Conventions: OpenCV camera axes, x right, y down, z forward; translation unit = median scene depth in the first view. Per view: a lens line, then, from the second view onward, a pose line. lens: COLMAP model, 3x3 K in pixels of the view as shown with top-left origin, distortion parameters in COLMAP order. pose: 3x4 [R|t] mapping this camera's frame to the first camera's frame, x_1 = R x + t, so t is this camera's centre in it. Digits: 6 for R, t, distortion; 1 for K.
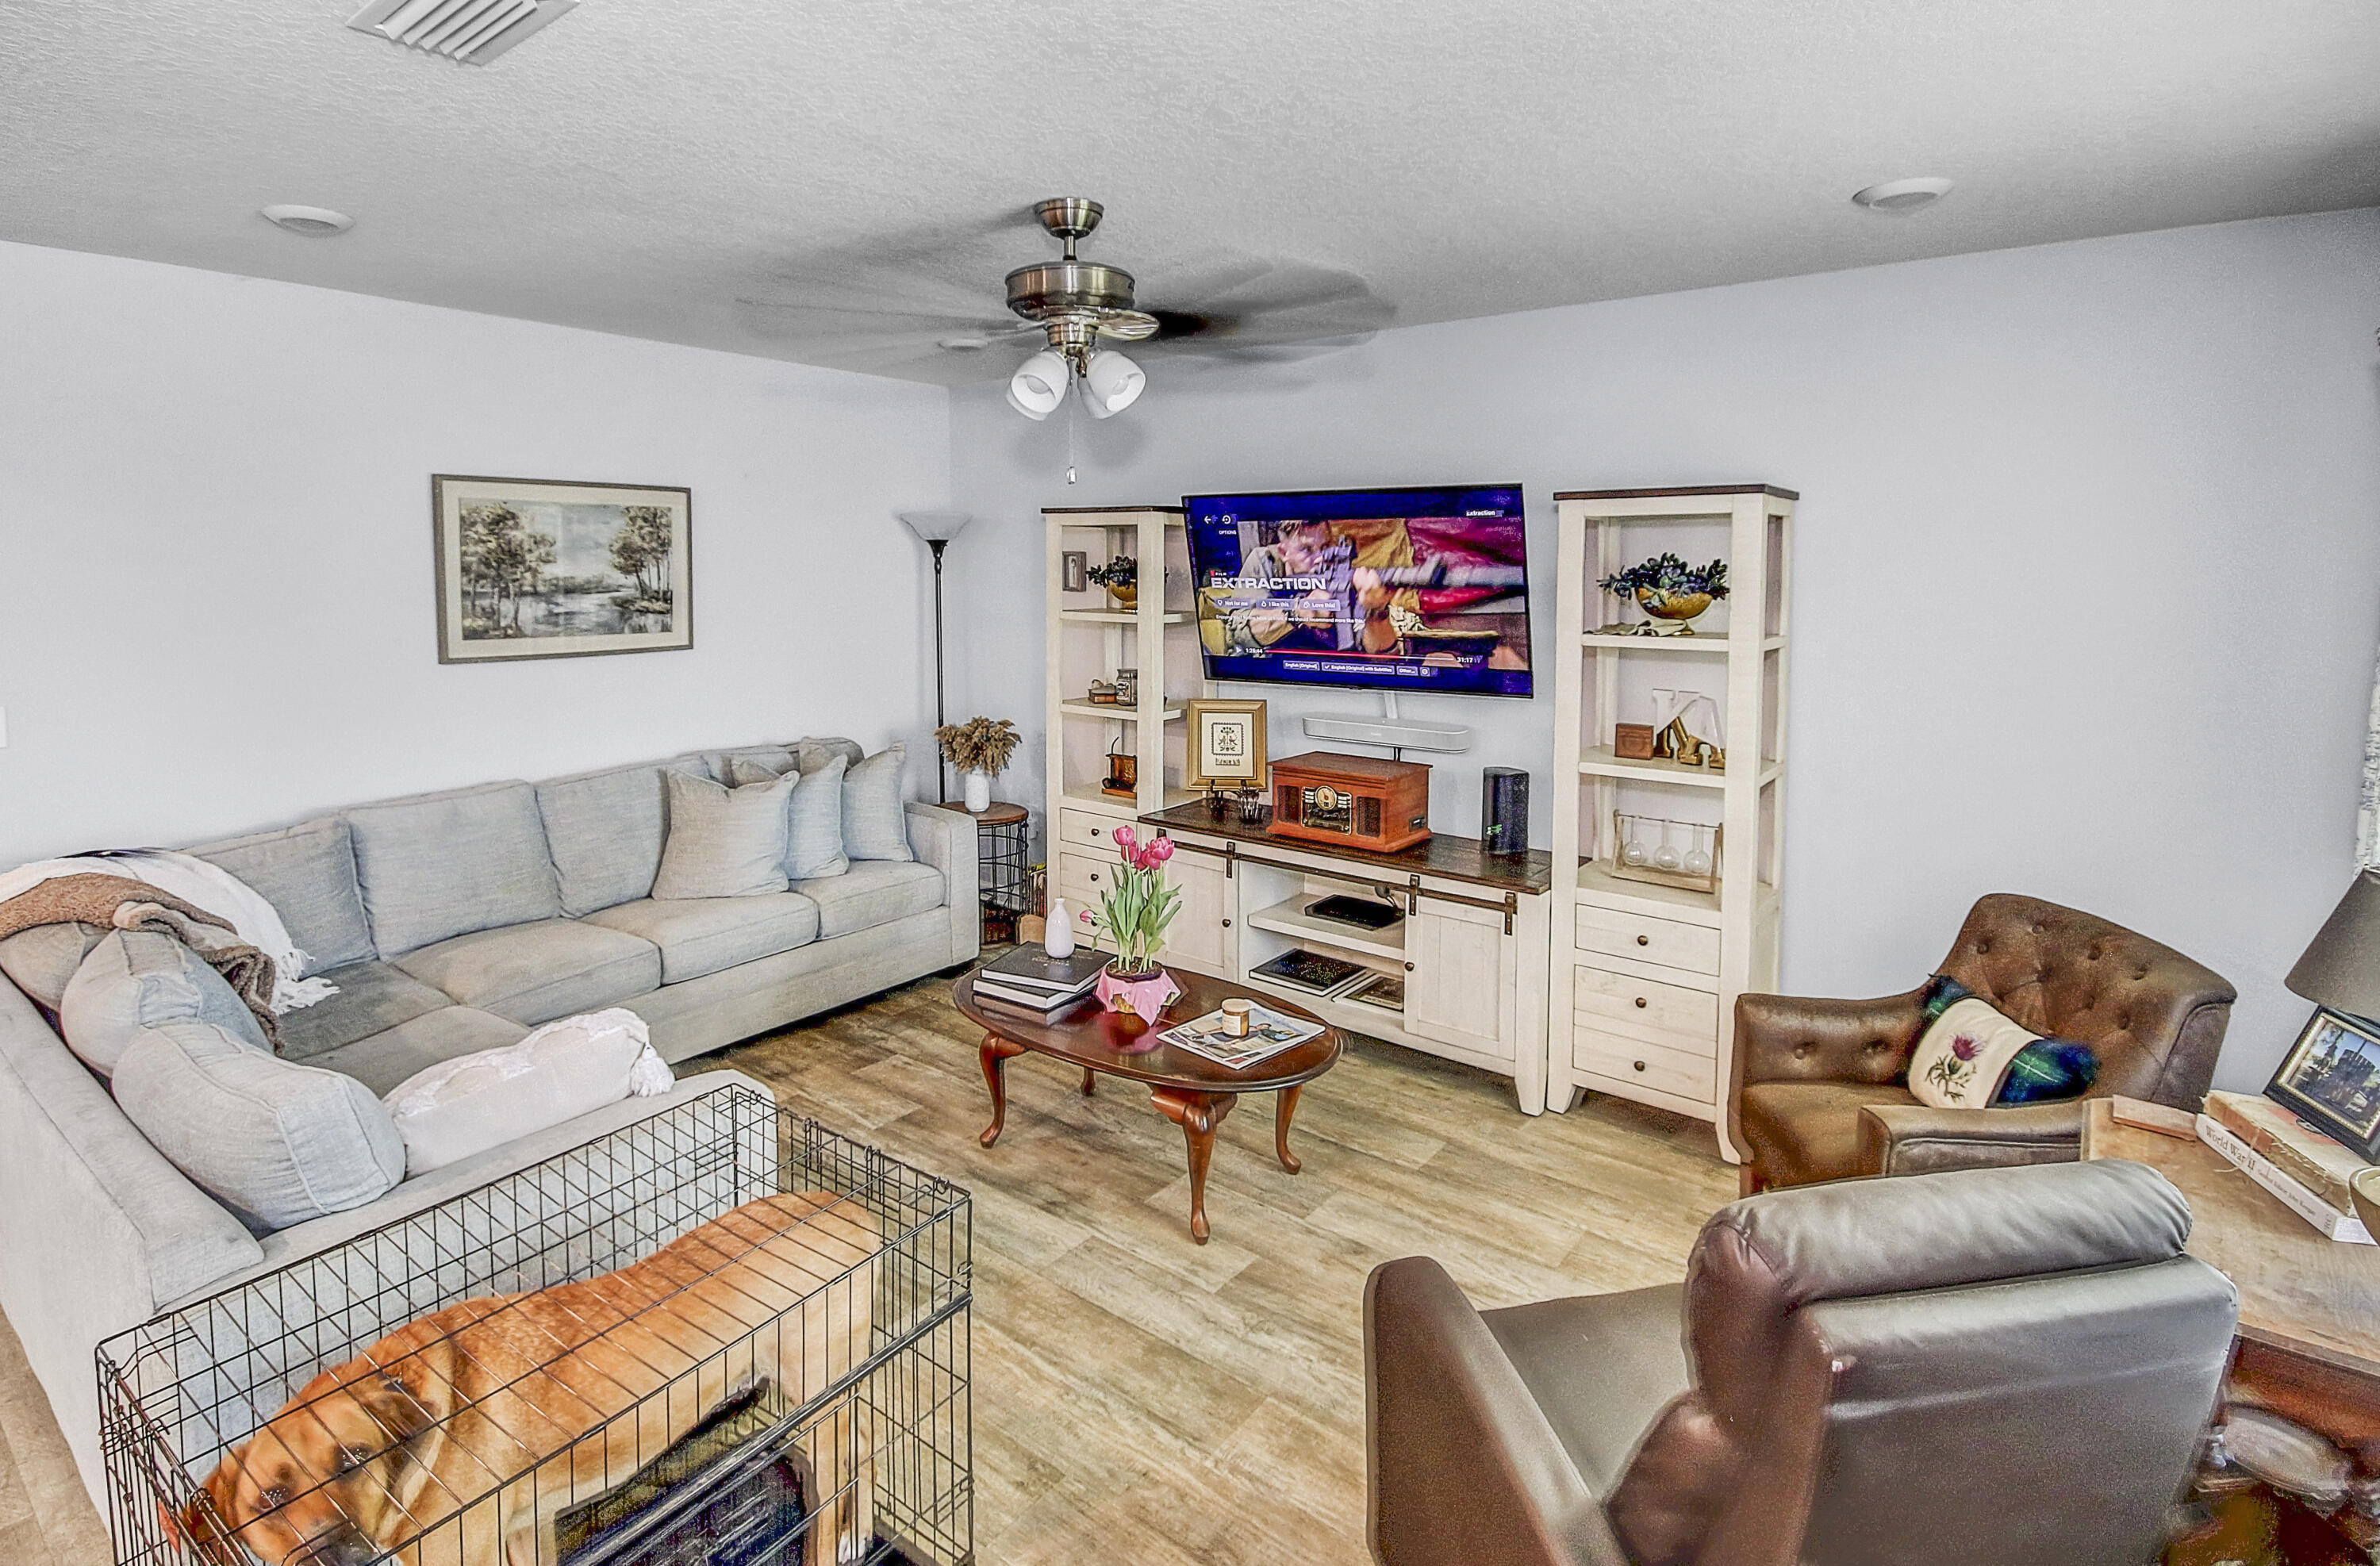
lens RADIAL K [[1129.8, 0, 1190.0], [0, 1129.8, 783.0], [0, 0, 1]] dist [-0.000468, -0.000285]
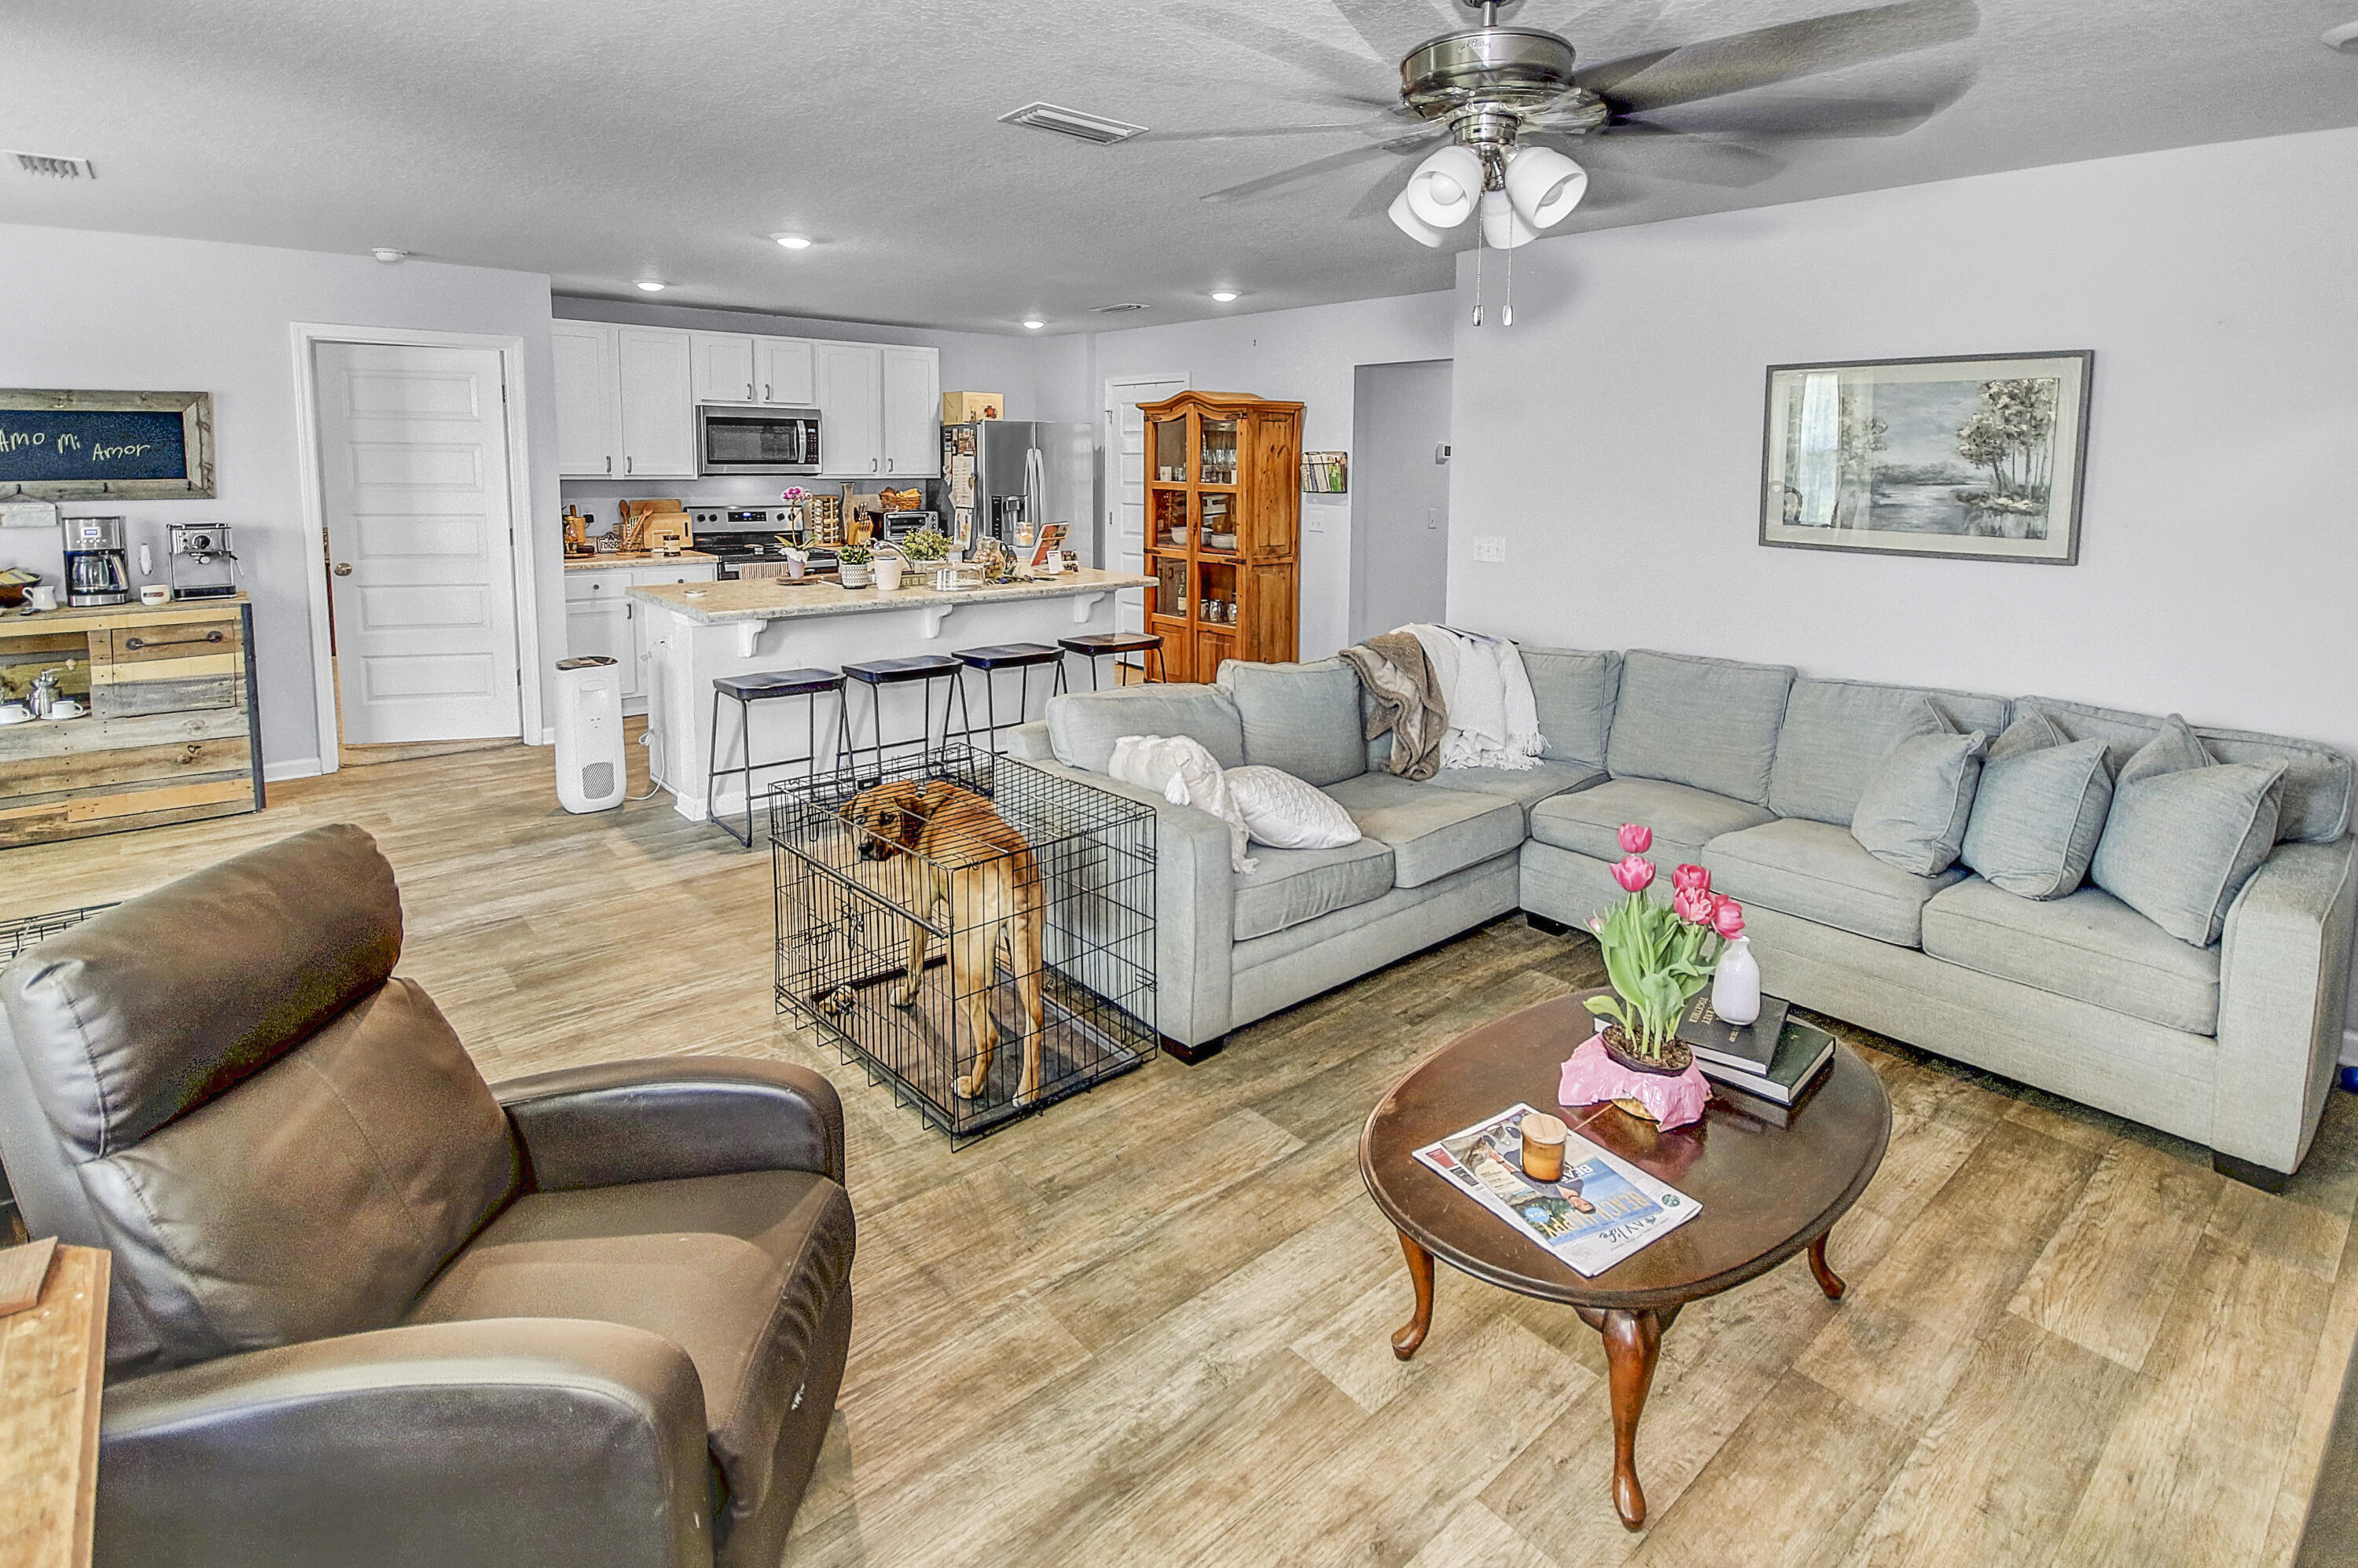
lens RADIAL K [[1153.5, 0, 1179.3], [0, 1153.5, 694.8], [0, 0, 1]] dist [0.000046, -0.000065]
pose [[-0.189738, 0.196007, -0.962071, 0.474746], [-0.201700, 0.951190, 0.233569, -0.104838], [0.960894, 0.238366, -0.140942, 0.606294]]
